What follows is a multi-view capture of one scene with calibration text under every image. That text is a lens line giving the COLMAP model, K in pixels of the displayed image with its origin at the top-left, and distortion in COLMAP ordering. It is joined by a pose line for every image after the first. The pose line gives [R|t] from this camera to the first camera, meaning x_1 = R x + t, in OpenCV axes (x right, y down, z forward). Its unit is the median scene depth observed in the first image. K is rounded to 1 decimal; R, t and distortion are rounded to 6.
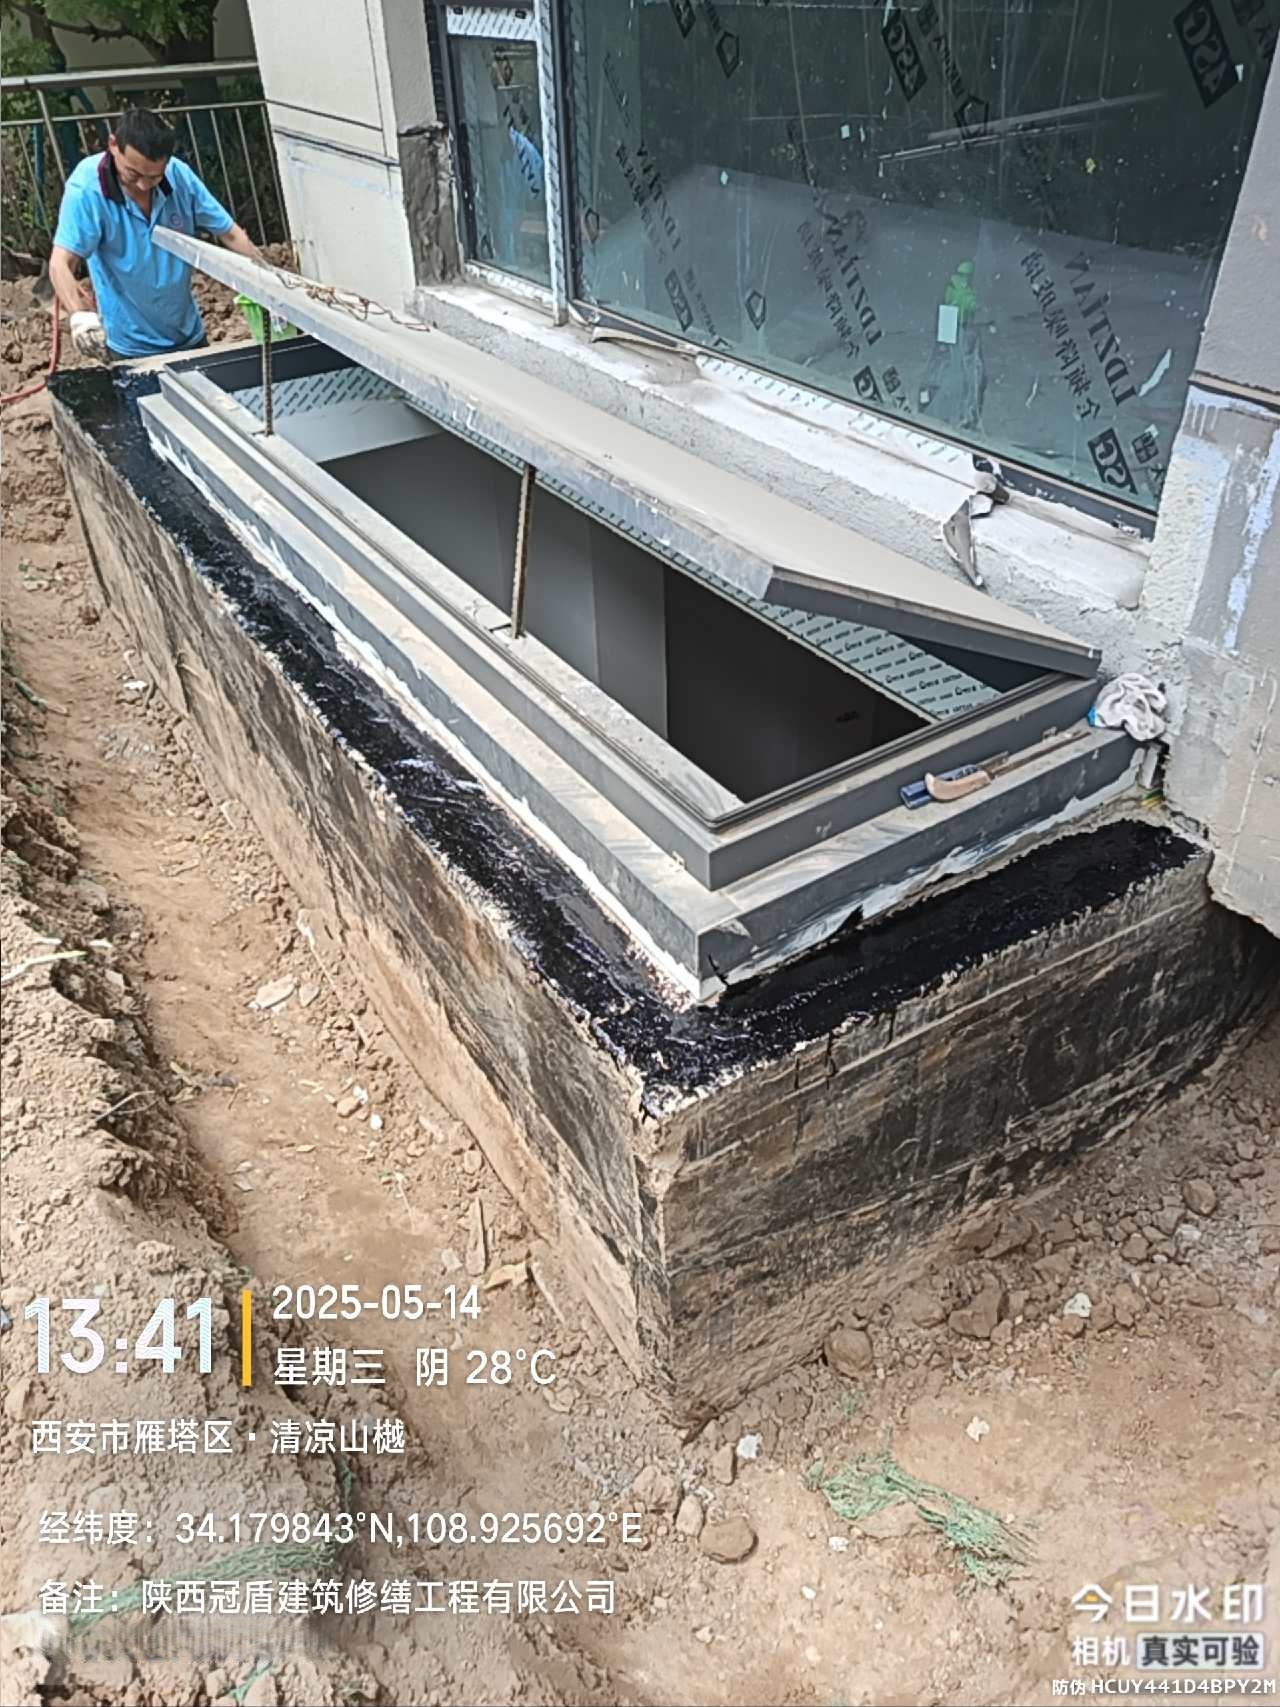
lens RADIAL K [[1220.4, 0, 631.1], [0, 1220.4, 857.9], [0, 0, 1]] dist [0.056355, -0.063694]
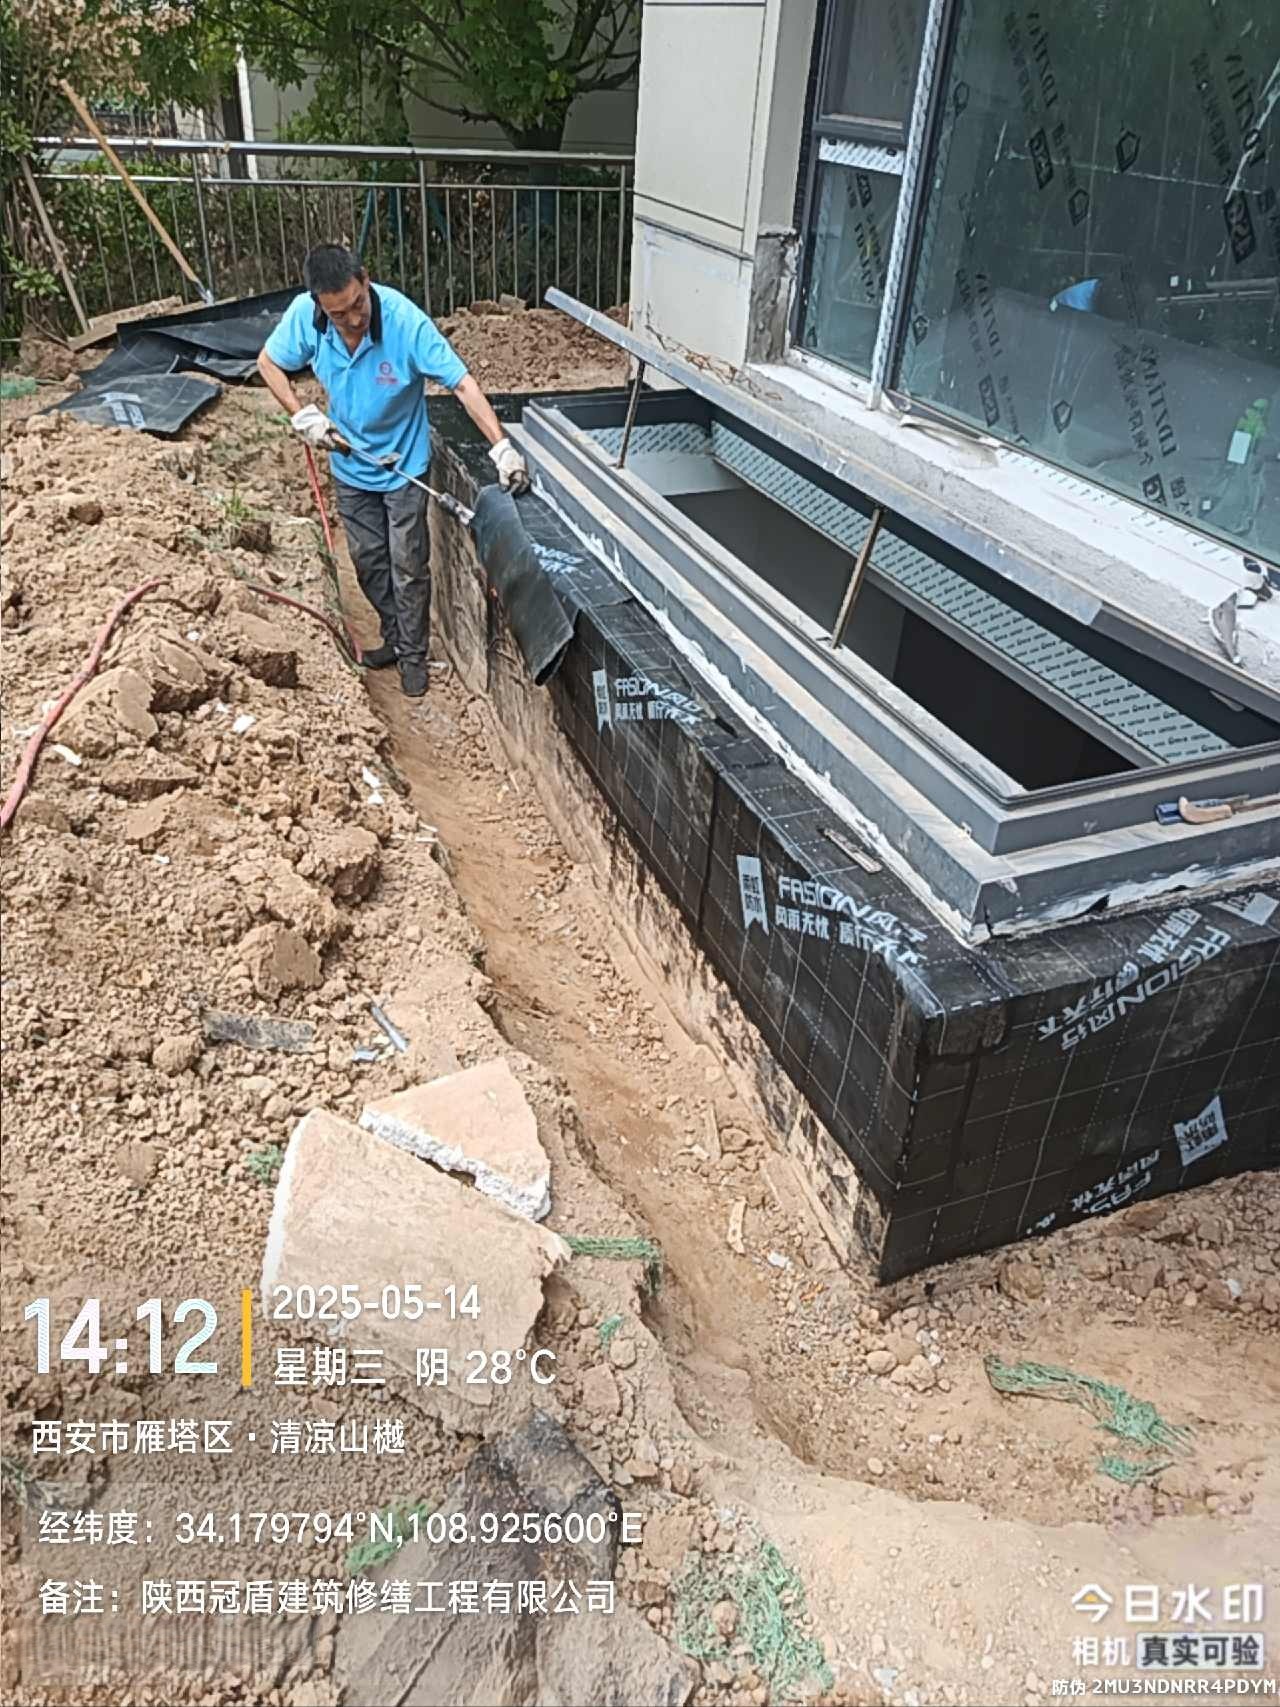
lens RADIAL K [[1220.4, 0, 631.1], [0, 1220.4, 857.9], [0, 0, 1]] dist [0.056355, -0.063694]
pose [[0.979403, 0.168160, -0.111766, -0.107769], [-0.174511, 0.983403, -0.049639, 0.107603], [0.101564, 0.068121, 0.992494, -0.194607]]
